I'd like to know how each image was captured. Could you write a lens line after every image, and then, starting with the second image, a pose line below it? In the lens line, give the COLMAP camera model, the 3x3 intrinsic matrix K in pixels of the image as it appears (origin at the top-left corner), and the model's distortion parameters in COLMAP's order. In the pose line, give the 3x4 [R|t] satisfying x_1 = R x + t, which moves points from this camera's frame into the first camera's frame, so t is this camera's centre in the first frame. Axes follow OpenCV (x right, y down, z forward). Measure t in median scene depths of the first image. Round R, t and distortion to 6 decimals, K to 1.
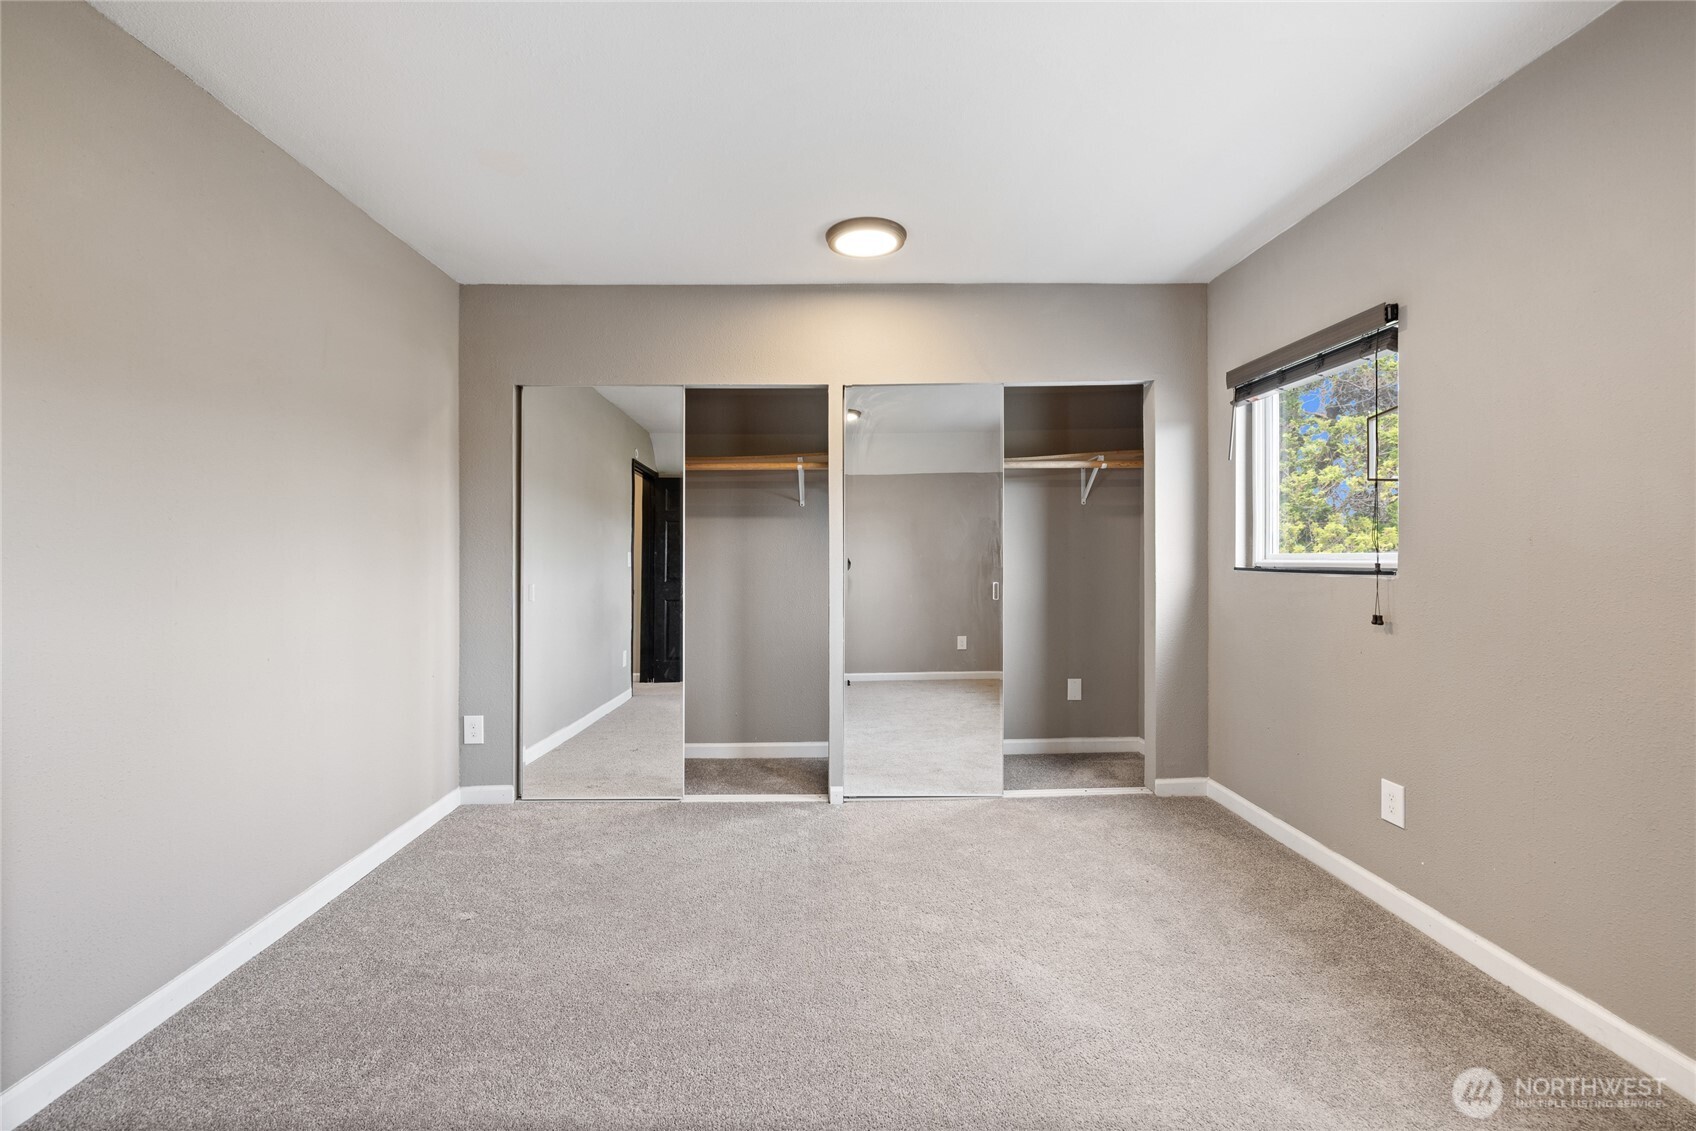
lens RADIAL K [[715.4, 0, 843.4], [0, 715.4, 571.1], [0, 0, 1]] dist [-0.000784, 0.000229]
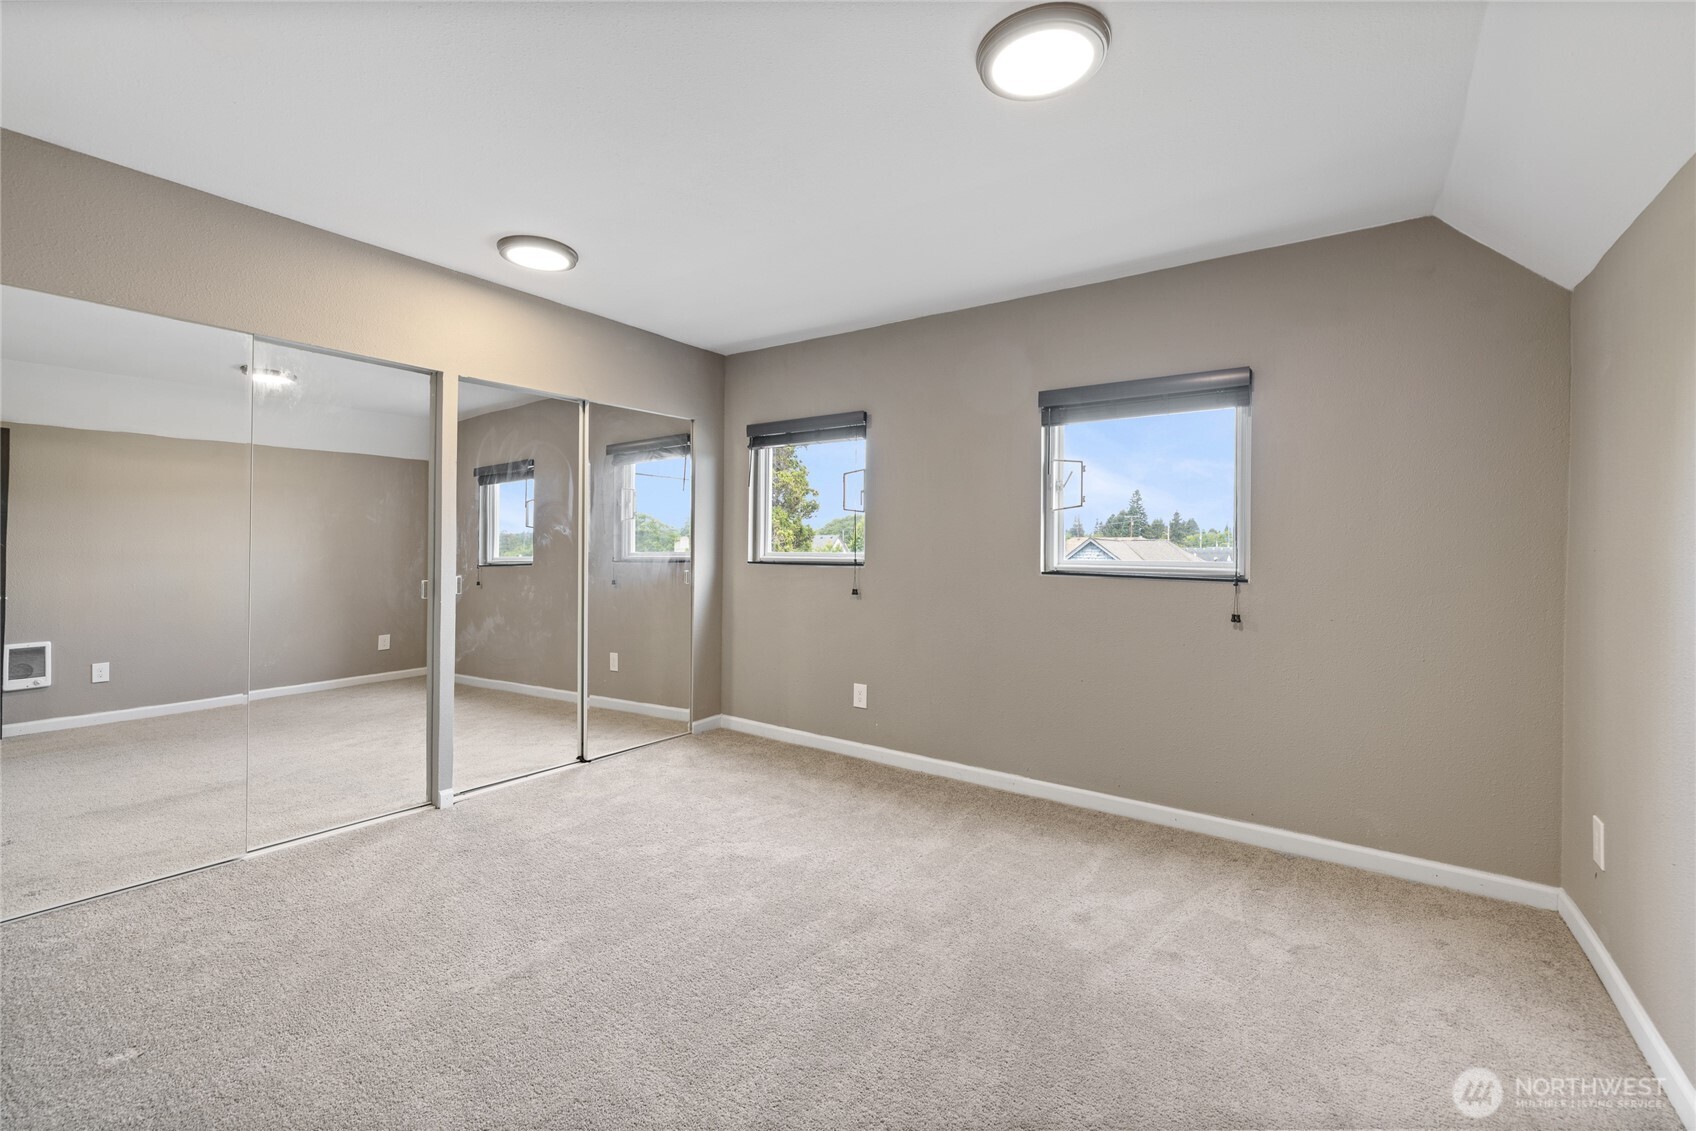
lens RADIAL K [[715.4, 0, 839.7], [0, 715.4, 555.9], [0, 0, 1]] dist [-0.000784, 0.000229]
pose [[0.583313, 0.005511, 0.812229, -0.647773], [0.000493, 0.999974, -0.007139, -0.006813], [-0.812247, 0.004565, 0.583296, 0.011939]]
